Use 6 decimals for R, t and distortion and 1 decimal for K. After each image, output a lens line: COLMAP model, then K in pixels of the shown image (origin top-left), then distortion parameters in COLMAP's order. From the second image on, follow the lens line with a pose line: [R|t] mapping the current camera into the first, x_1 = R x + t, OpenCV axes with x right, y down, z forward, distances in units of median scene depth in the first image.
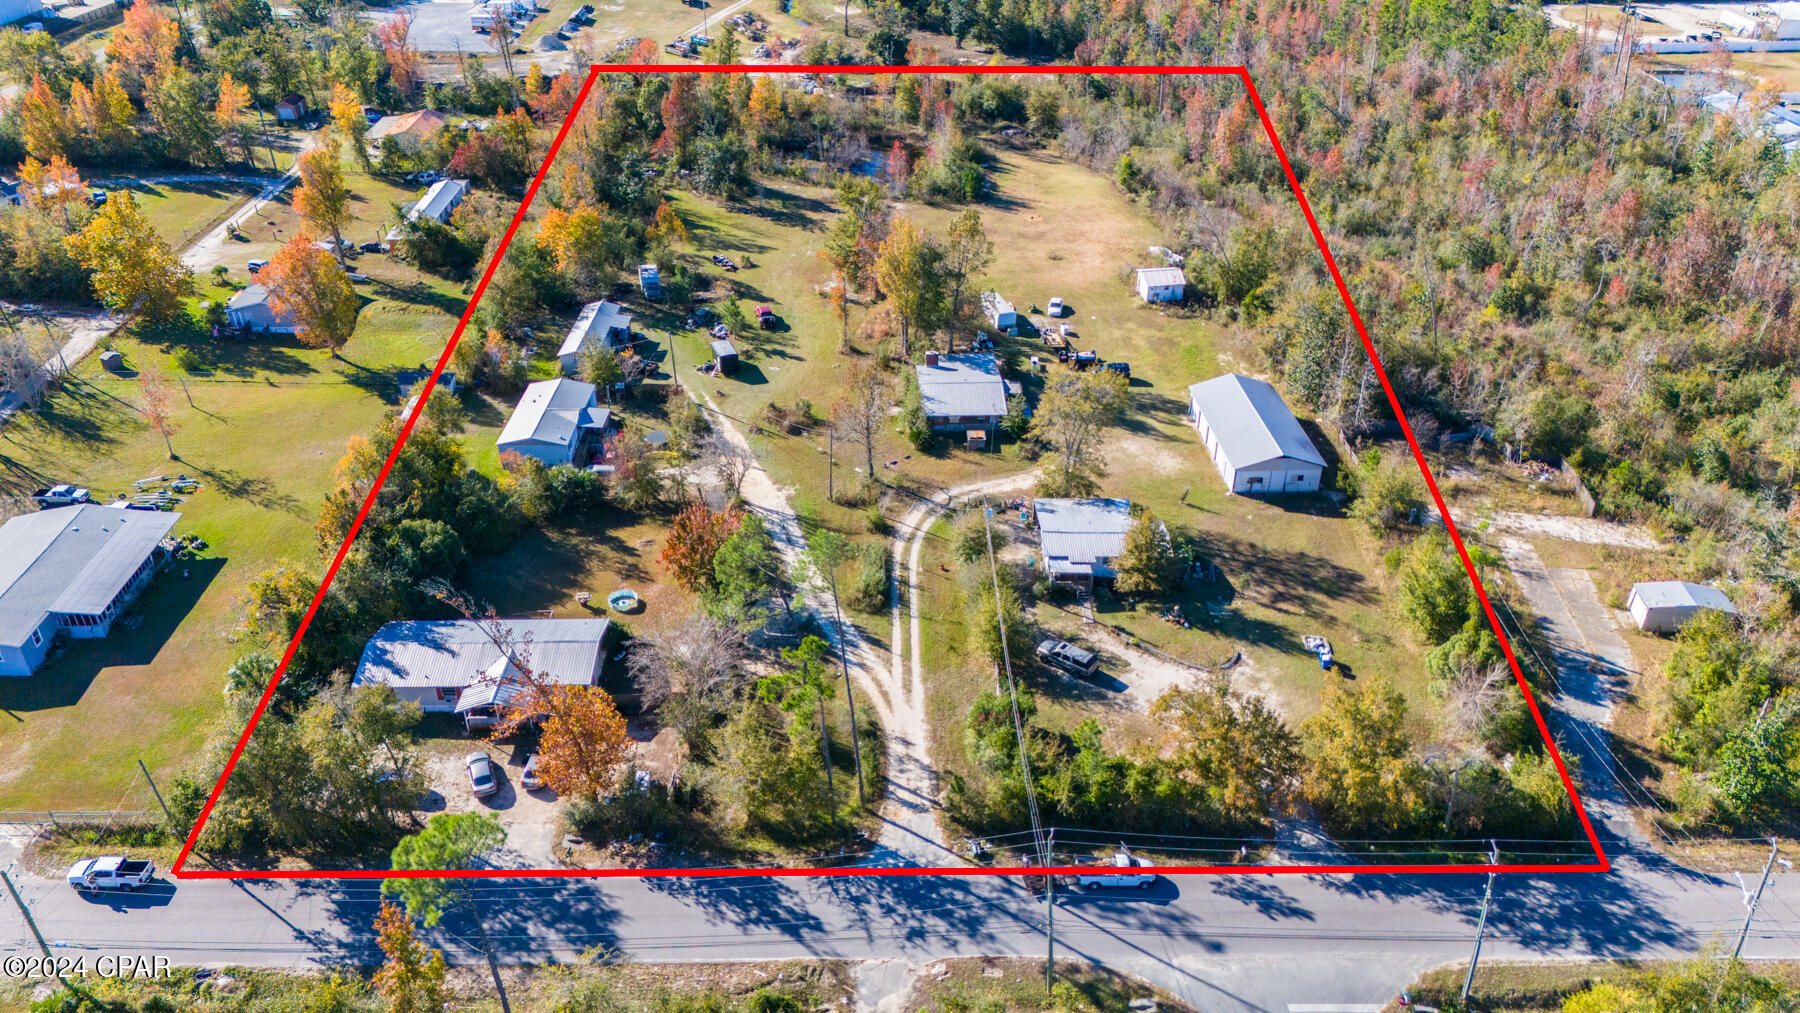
lens RADIAL K [[1262.5, 0, 902.0], [0, 1262.5, 497.3], [0, 0, 1]] dist [0.075433, -0.079758]
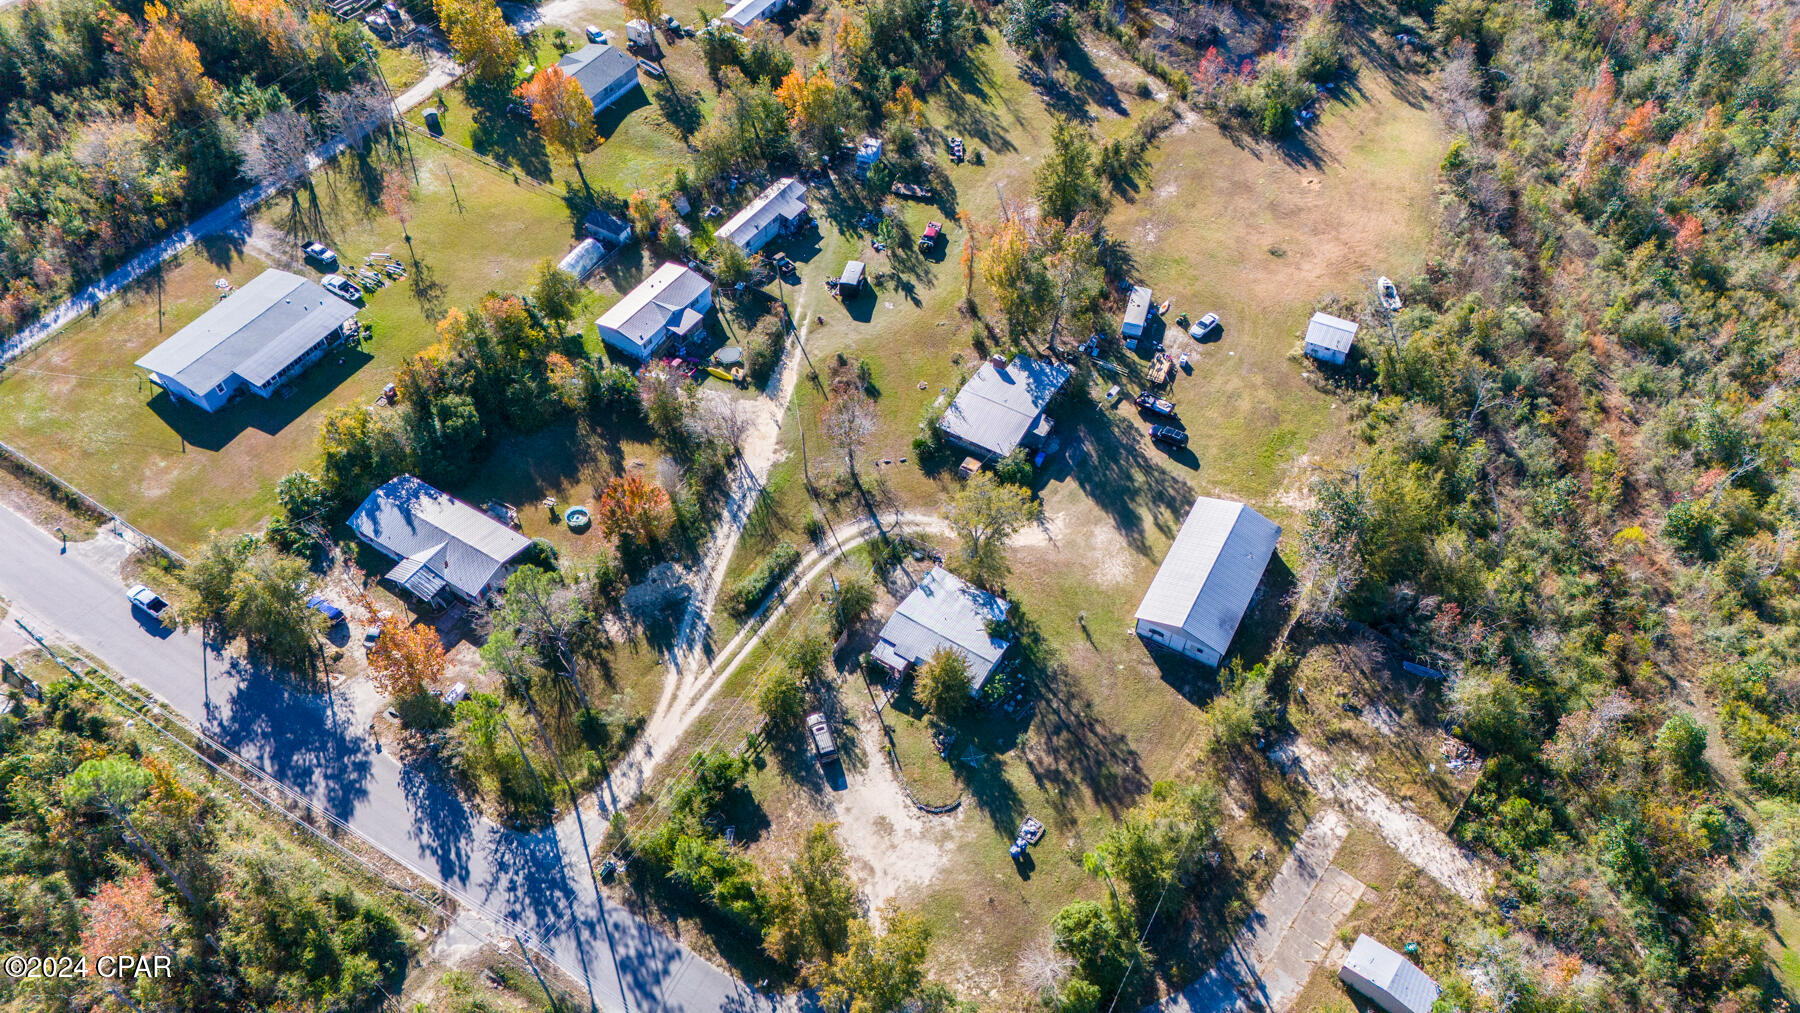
lens RADIAL K [[1262.5, 0, 902.0], [0, 1262.5, 497.3], [0, 0, 1]] dist [0.075433, -0.079758]
pose [[0.851701, 0.402165, -0.335960, 0.412870], [-0.287707, 0.894708, 0.341646, -0.406547], [0.437984, -0.194322, 0.877729, 0.054753]]
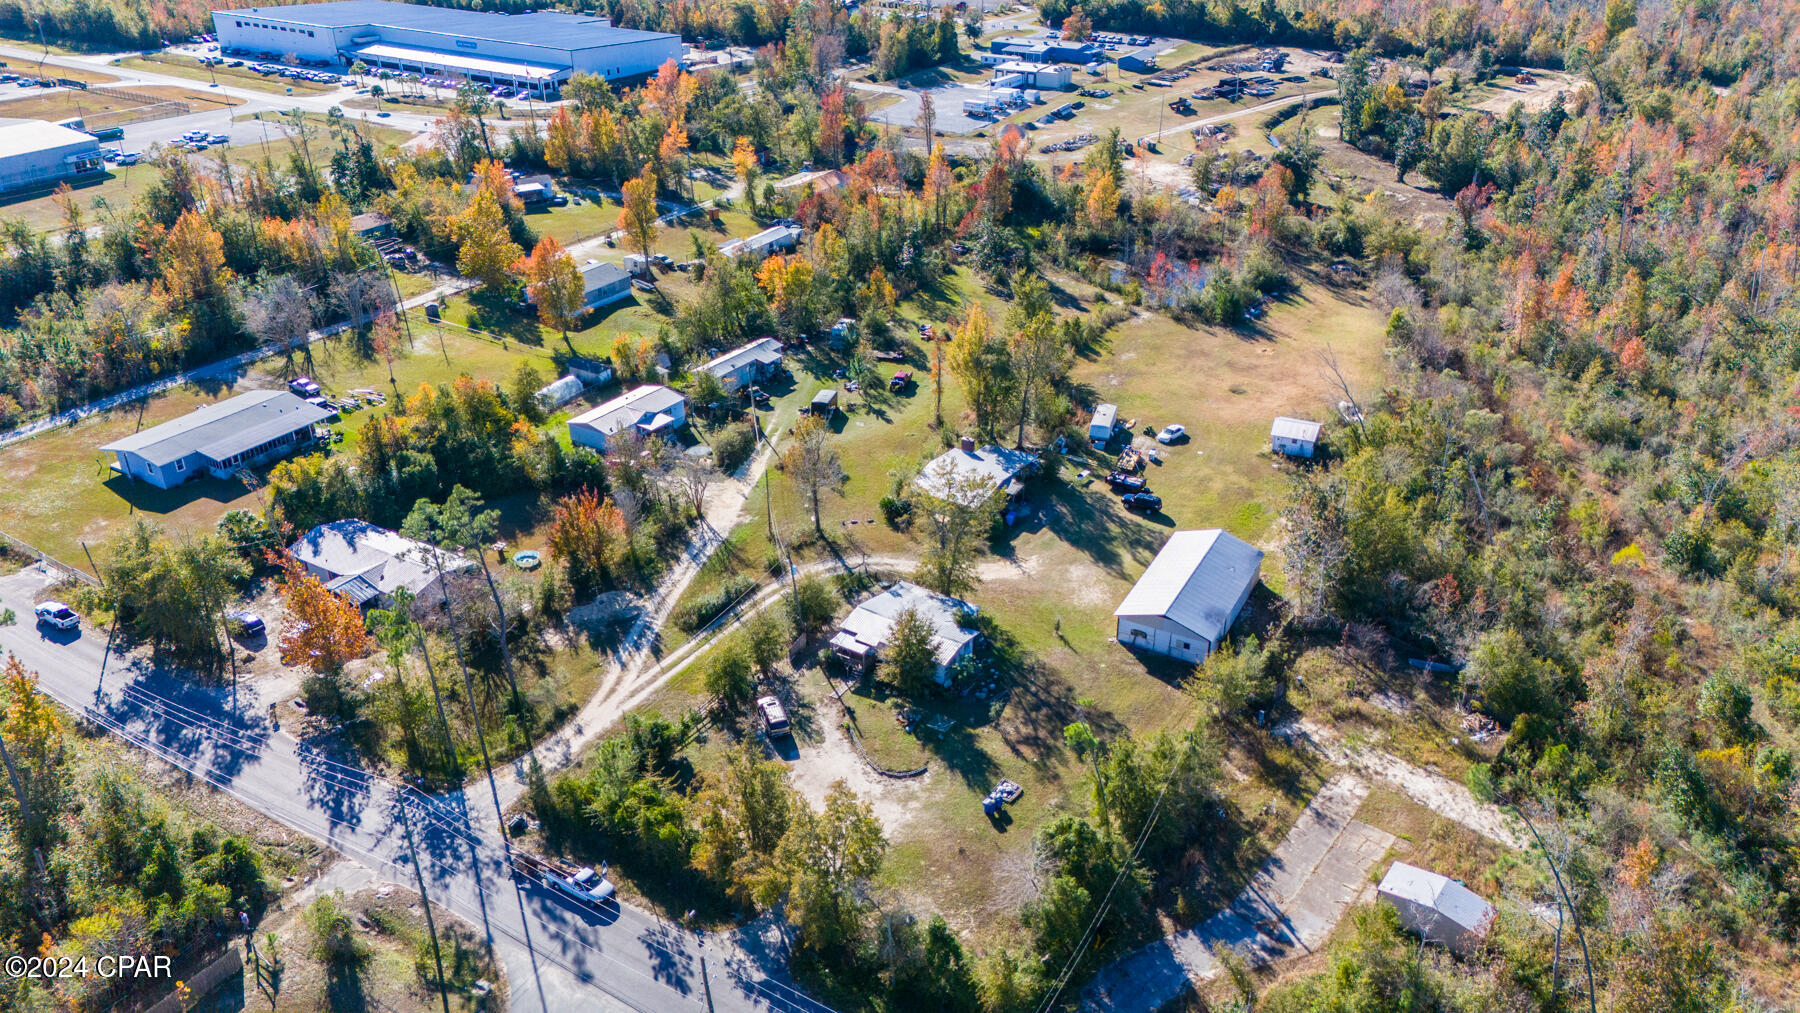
lens RADIAL K [[1262.5, 0, 902.0], [0, 1262.5, 497.3], [0, 0, 1]] dist [0.075433, -0.079758]
pose [[0.855923, 0.245209, -0.455268, 0.544988], [-0.278273, 0.960484, -0.005844, -0.057339], [0.435844, 0.131691, 0.890335, 0.084766]]
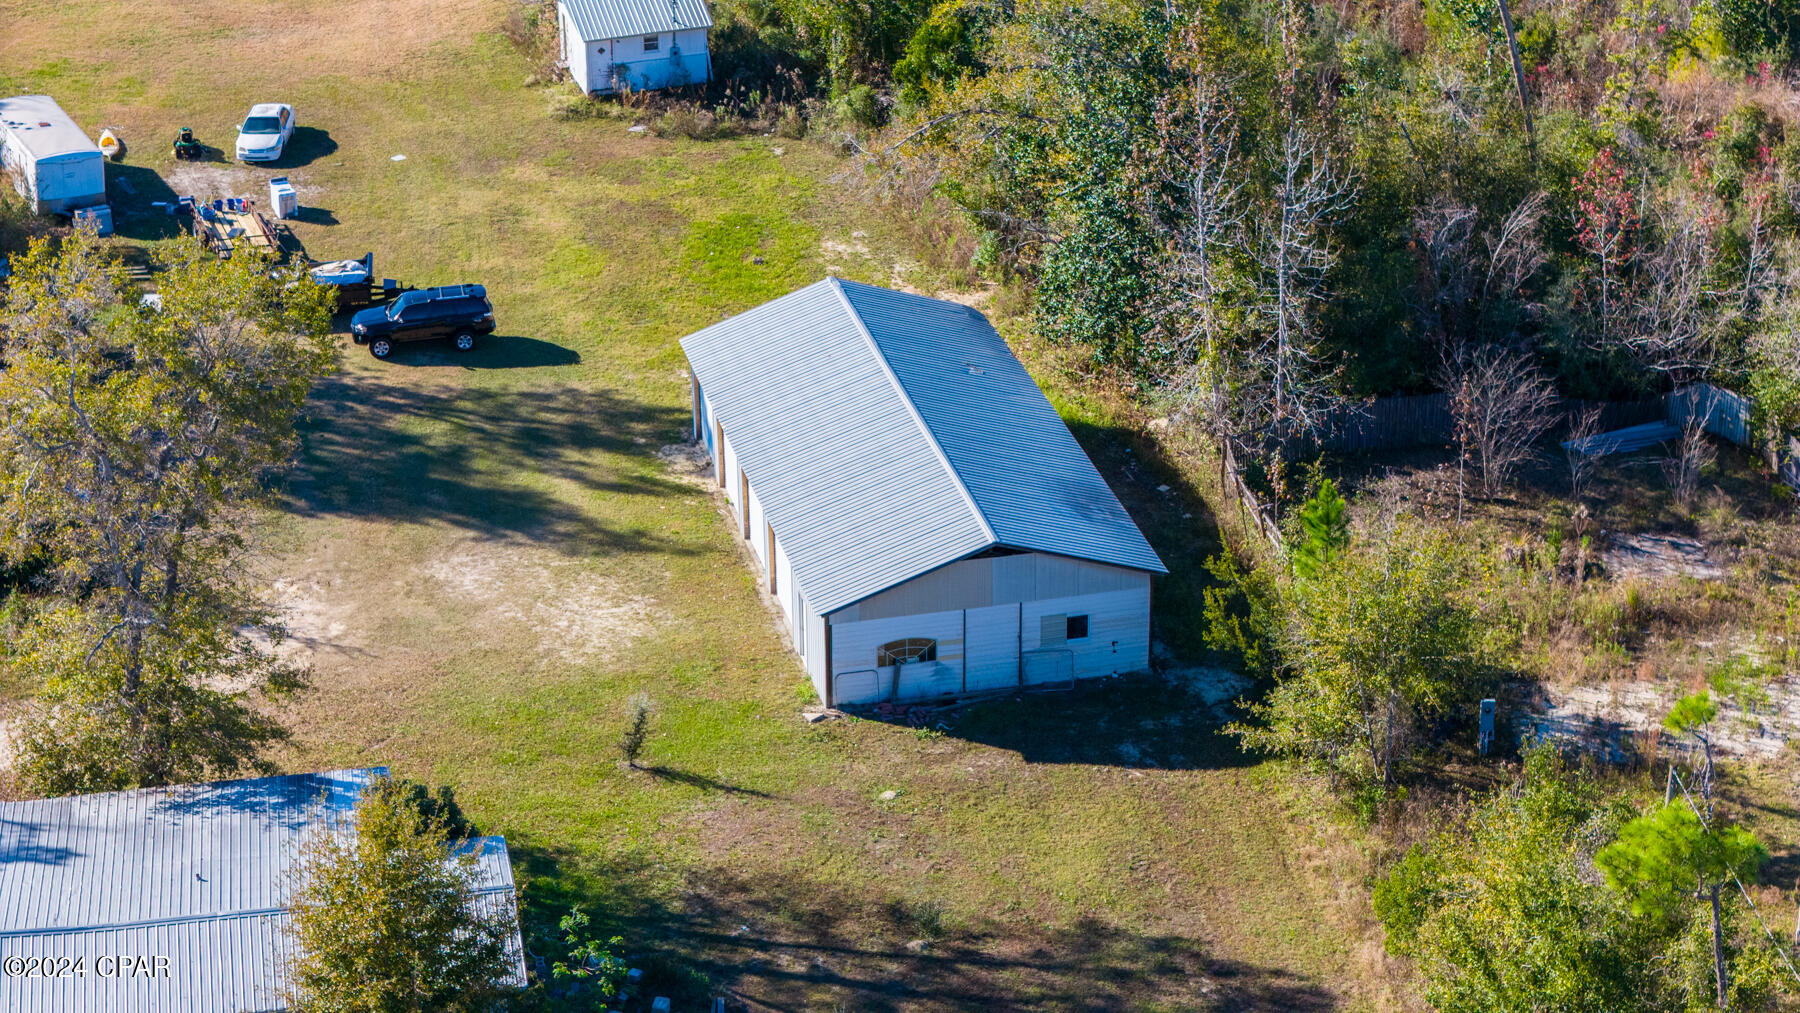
lens RADIAL K [[3524.5, 0, 900.0], [0, 3524.5, 506.5], [0, 0, 1]] dist [-0.040494, 0.103984]
pose [[0.980757, -0.084577, 0.175960, 0.158649], [0.101830, 0.990591, -0.091438, 0.023297], [-0.166571, 0.107596, 0.980141, 0.307966]]
